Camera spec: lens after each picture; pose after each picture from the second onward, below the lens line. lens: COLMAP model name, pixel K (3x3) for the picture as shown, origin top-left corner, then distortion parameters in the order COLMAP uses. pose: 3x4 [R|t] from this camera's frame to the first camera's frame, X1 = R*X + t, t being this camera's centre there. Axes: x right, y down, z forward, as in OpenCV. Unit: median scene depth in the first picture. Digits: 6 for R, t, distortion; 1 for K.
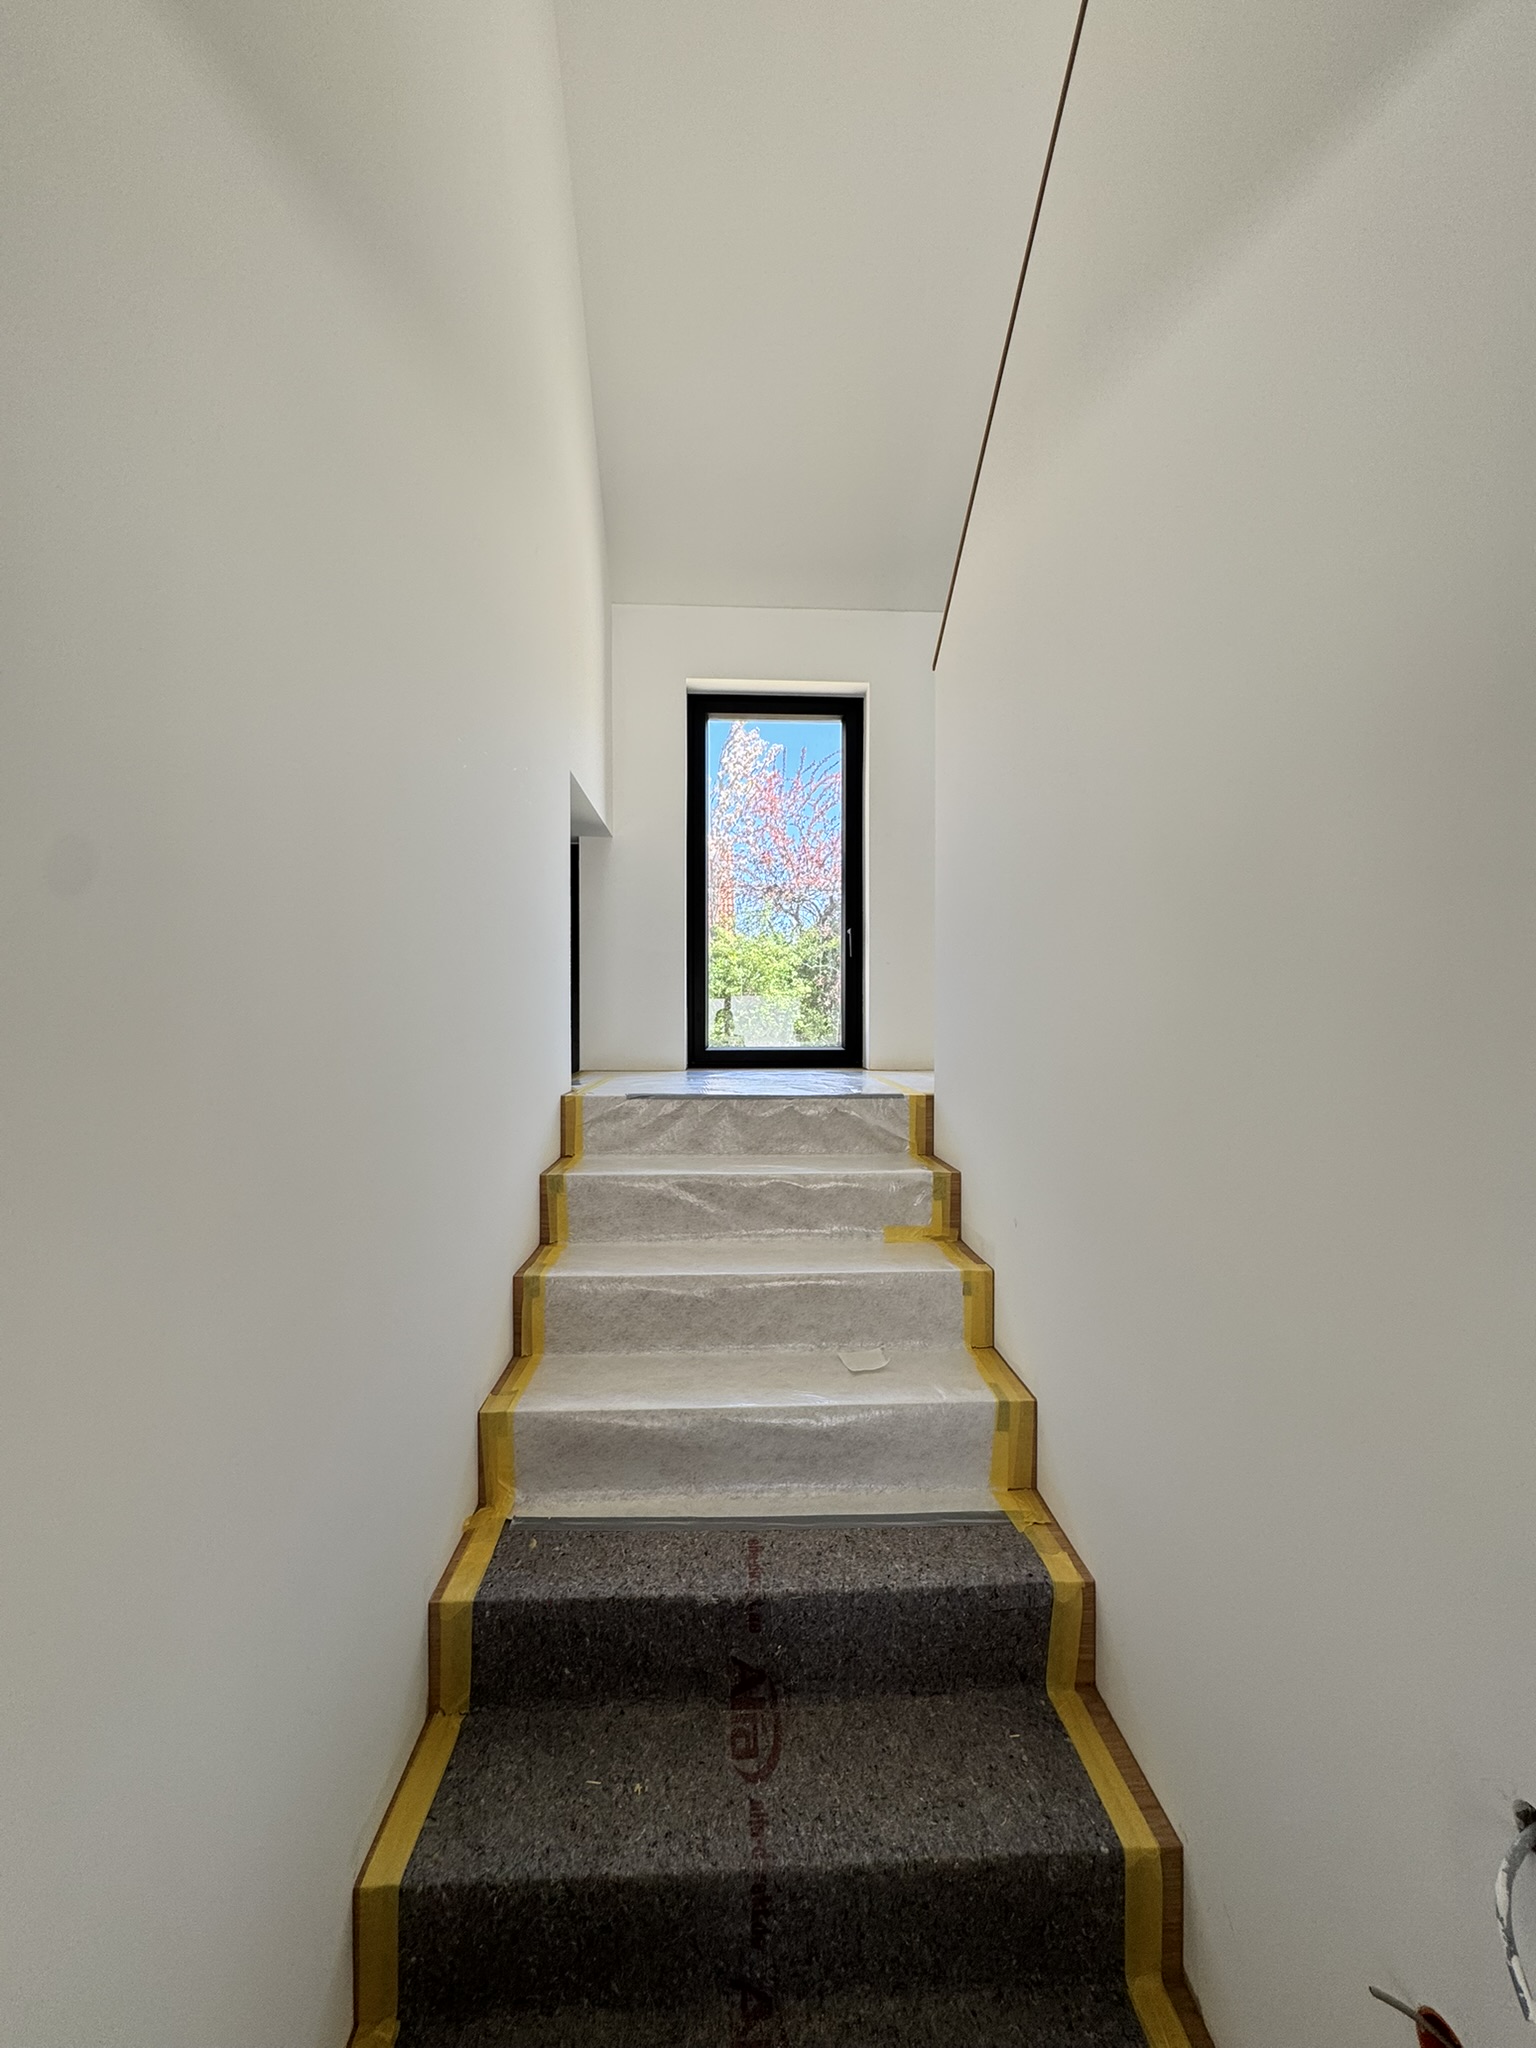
lens RADIAL K [[819.6, 0, 768.0], [0, 819.6, 1024.0], [0, 0, 1]] dist [-0.001337, 0.000074]
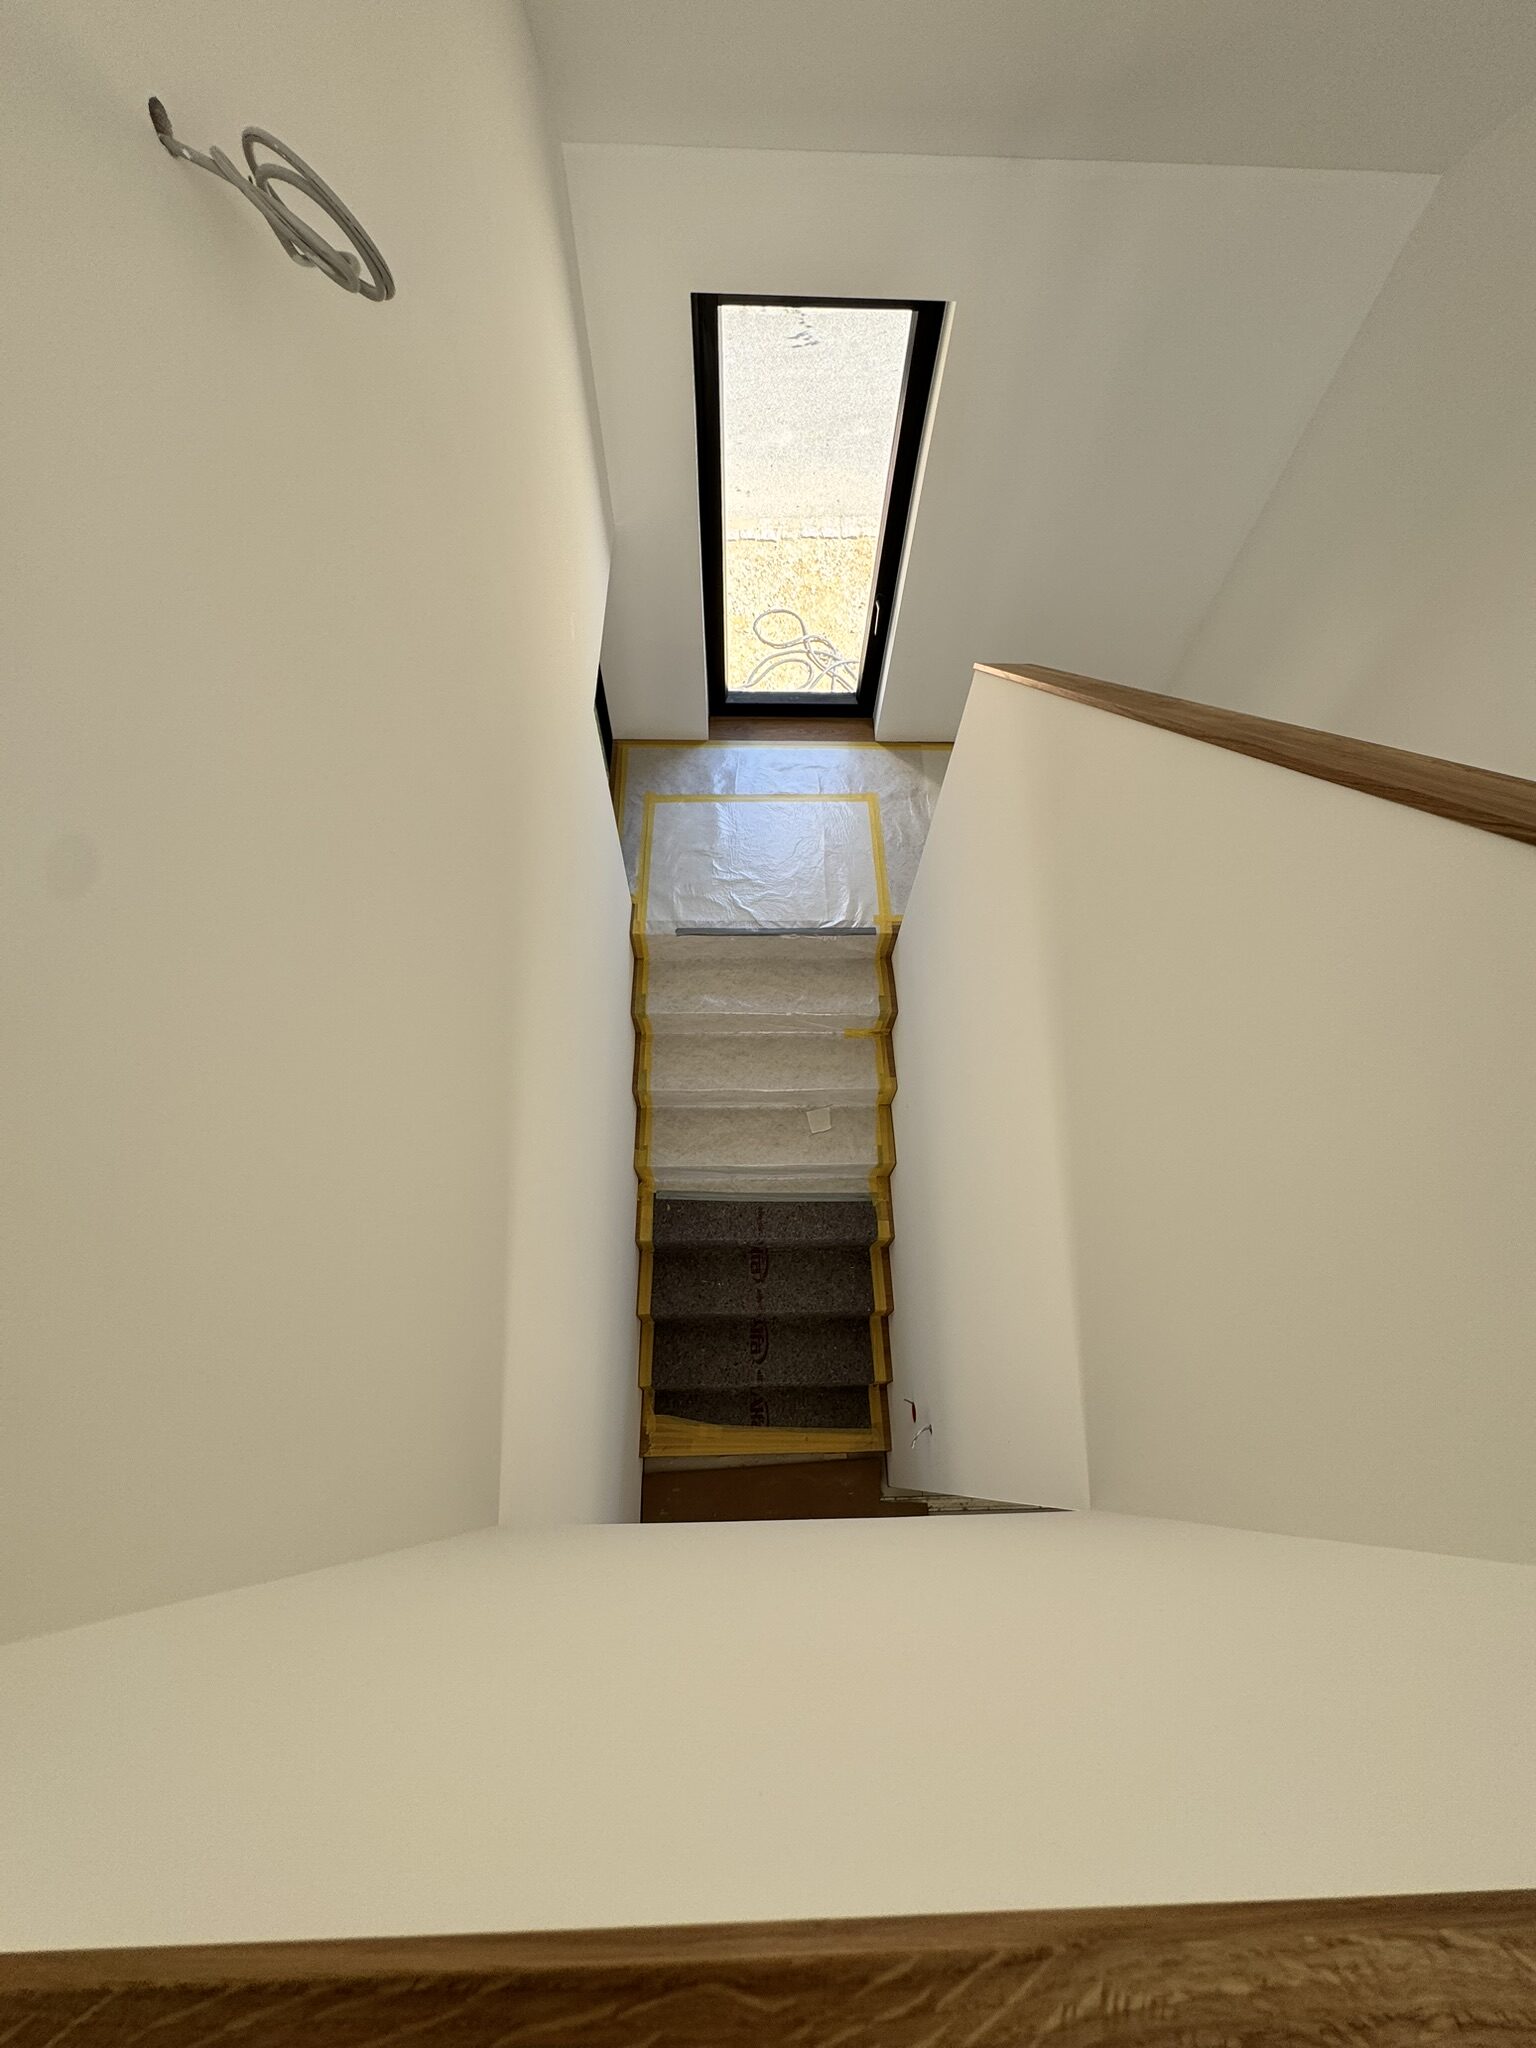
lens RADIAL K [[819.6, 0, 768.0], [0, 819.6, 1024.0], [0, 0, 1]] dist [-0.001337, 0.000074]
pose [[0.999218, 0.038357, 0.009615, -0.040871], [-0.027124, 0.487872, 0.872494, -1.801374], [0.028776, -0.872072, 0.488531, 0.319694]]
